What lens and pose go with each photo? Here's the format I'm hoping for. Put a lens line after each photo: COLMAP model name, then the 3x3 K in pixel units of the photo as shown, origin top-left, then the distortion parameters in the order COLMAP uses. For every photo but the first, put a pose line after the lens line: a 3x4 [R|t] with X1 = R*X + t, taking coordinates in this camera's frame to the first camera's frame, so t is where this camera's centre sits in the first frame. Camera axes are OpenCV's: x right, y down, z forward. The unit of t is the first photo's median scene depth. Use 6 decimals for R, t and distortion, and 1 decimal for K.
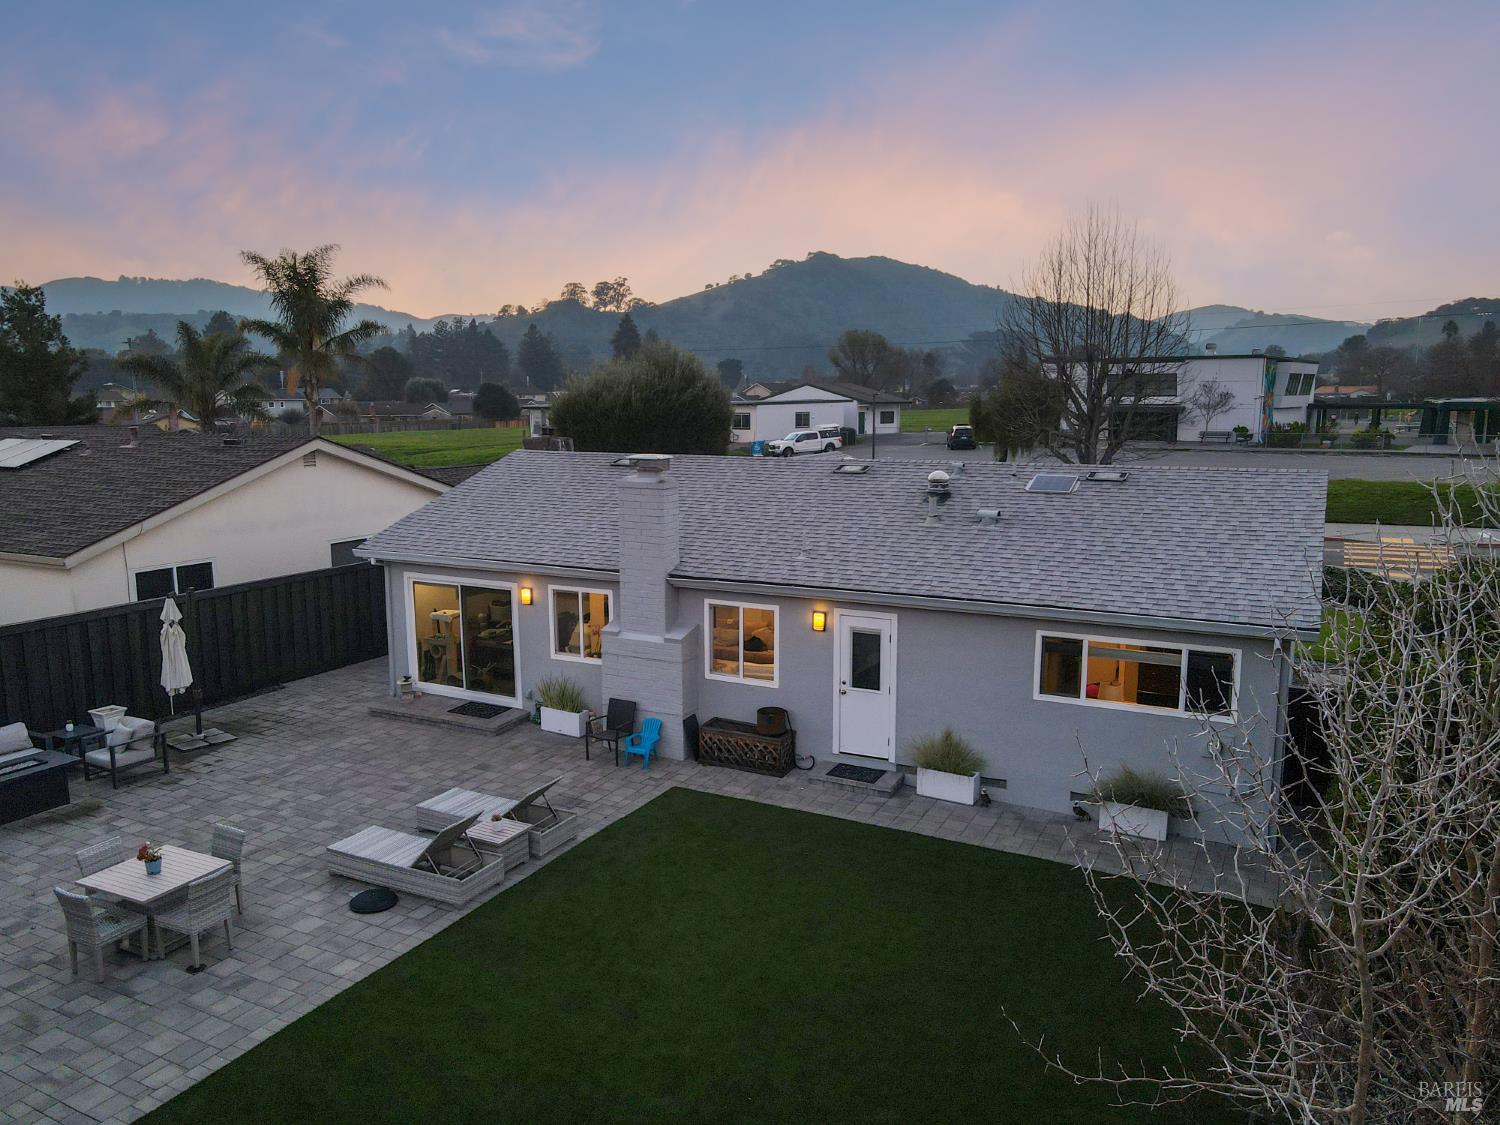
lens RADIAL K [[1082.6, 0, 743.5], [0, 1082.6, 565.0], [0, 0, 1]] dist [0.006768, 0.009150]
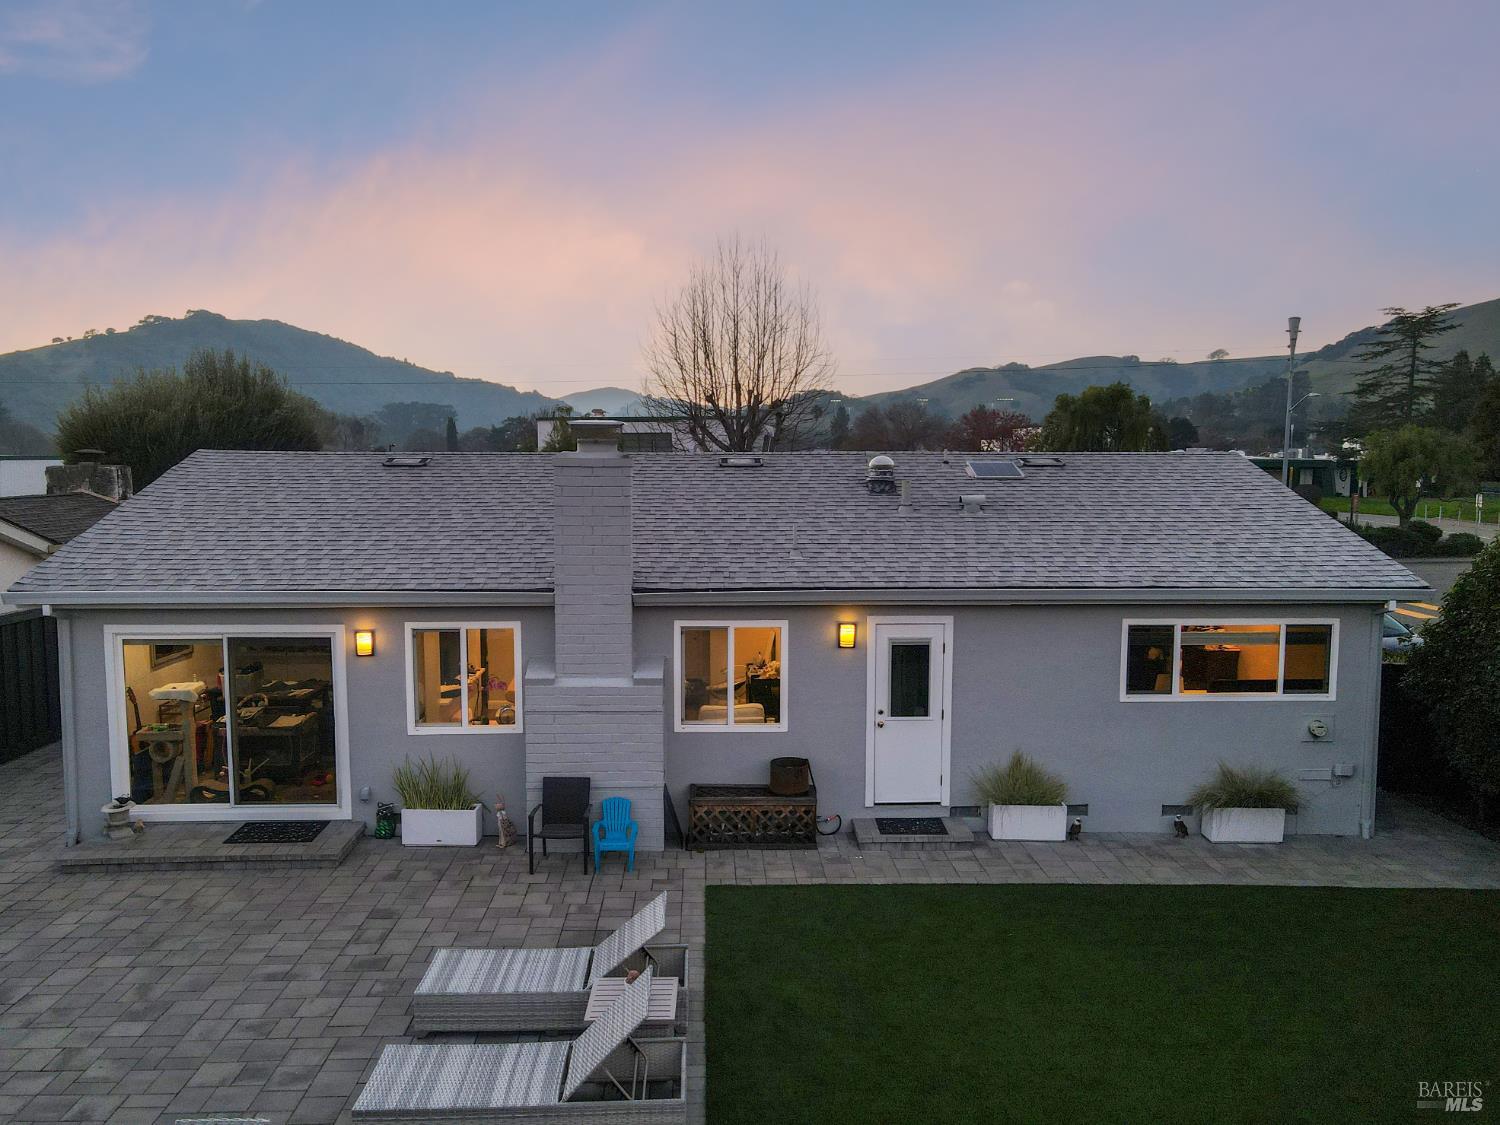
lens RADIAL K [[1104.4, 0, 741.5], [0, 1104.4, 568.5], [0, 0, 1]] dist [0.013641, 0.007235]
pose [[0.872575, -0.040233, 0.486820, -0.334561], [0.071945, 0.996319, -0.046612, 0.032170], [-0.483153, 0.075697, 0.872258, 0.313021]]
